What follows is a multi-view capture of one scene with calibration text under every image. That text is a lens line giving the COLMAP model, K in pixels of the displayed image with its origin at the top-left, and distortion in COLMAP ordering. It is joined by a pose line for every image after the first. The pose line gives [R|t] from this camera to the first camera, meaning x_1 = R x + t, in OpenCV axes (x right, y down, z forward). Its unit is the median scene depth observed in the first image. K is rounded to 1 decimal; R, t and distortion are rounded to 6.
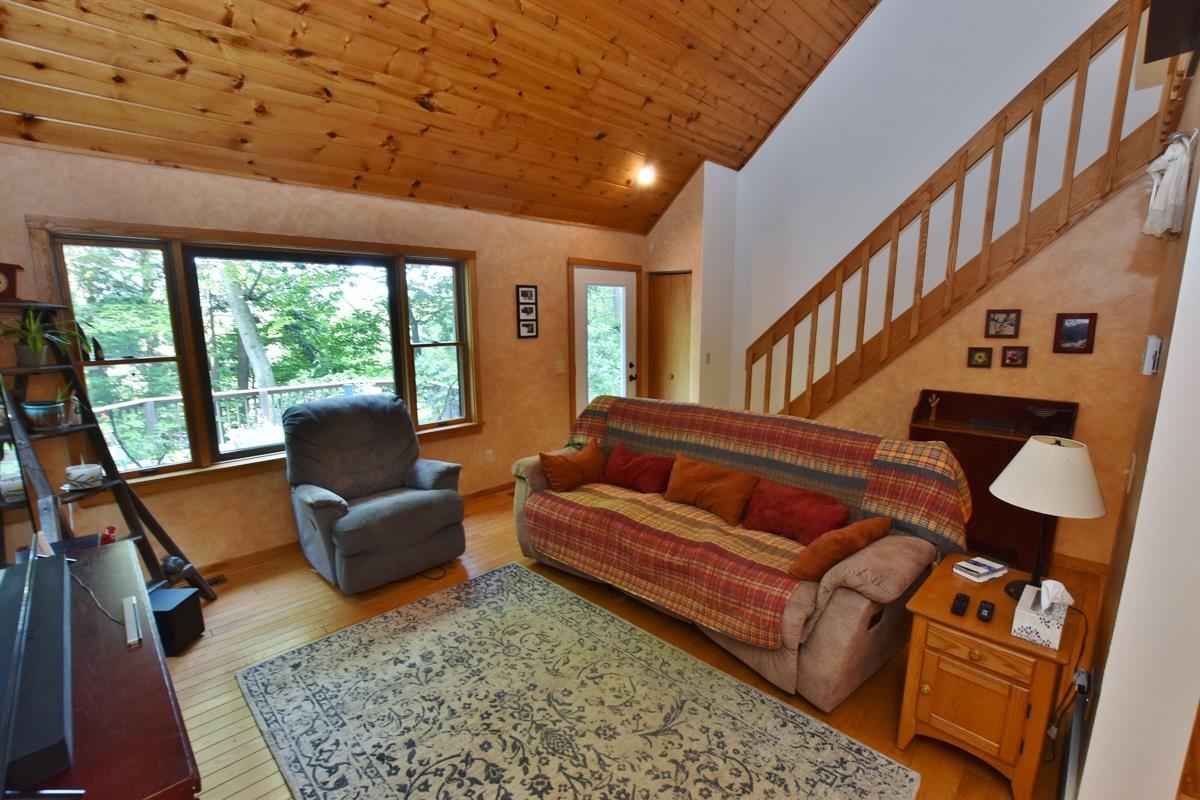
lens RADIAL K [[524.8, 0, 600.1], [0, 524.8, 404.8], [0, 0, 1]] dist [-0.003172, -0.000702]
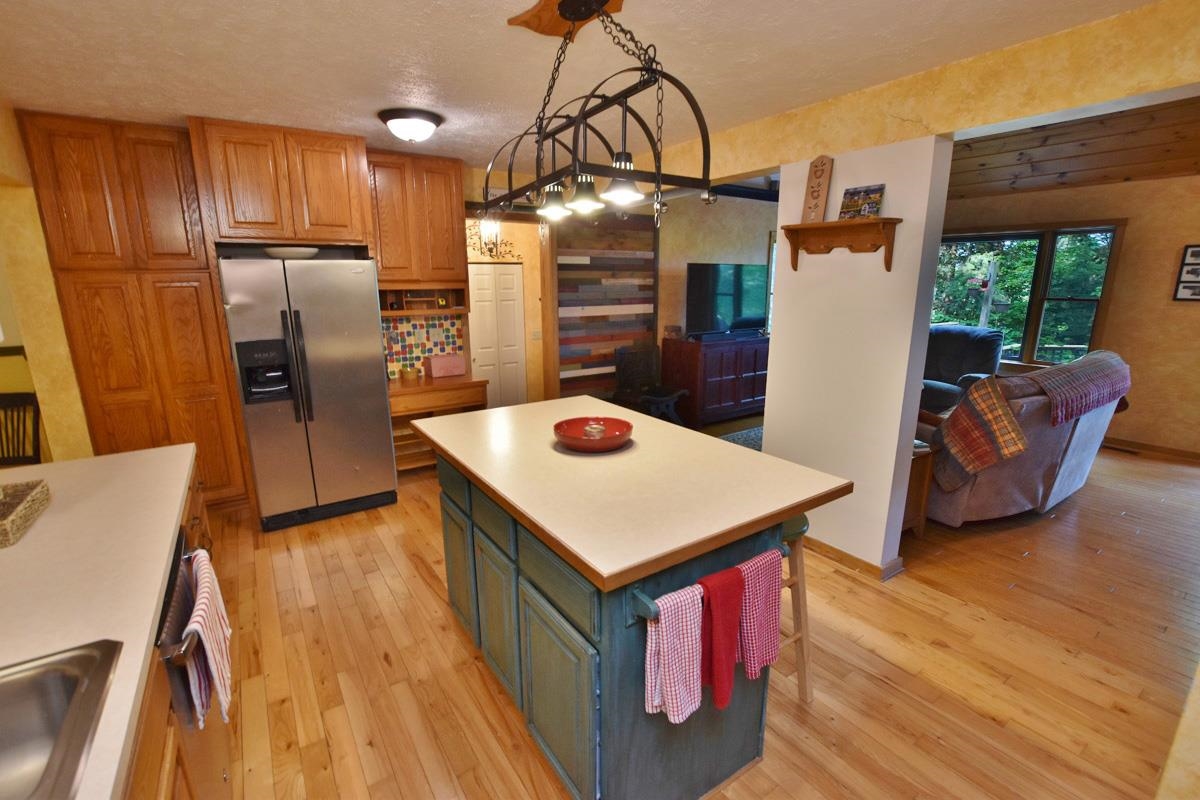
lens RADIAL K [[524.8, 0, 598.3], [0, 524.8, 400.0], [0, 0, 1]] dist [-0.003172, -0.000702]
pose [[-0.191126, 0.219997, -0.956594, 1.024093], [-0.162153, 0.954093, 0.251820, -0.021585], [0.968079, 0.203244, -0.146679, 0.145987]]
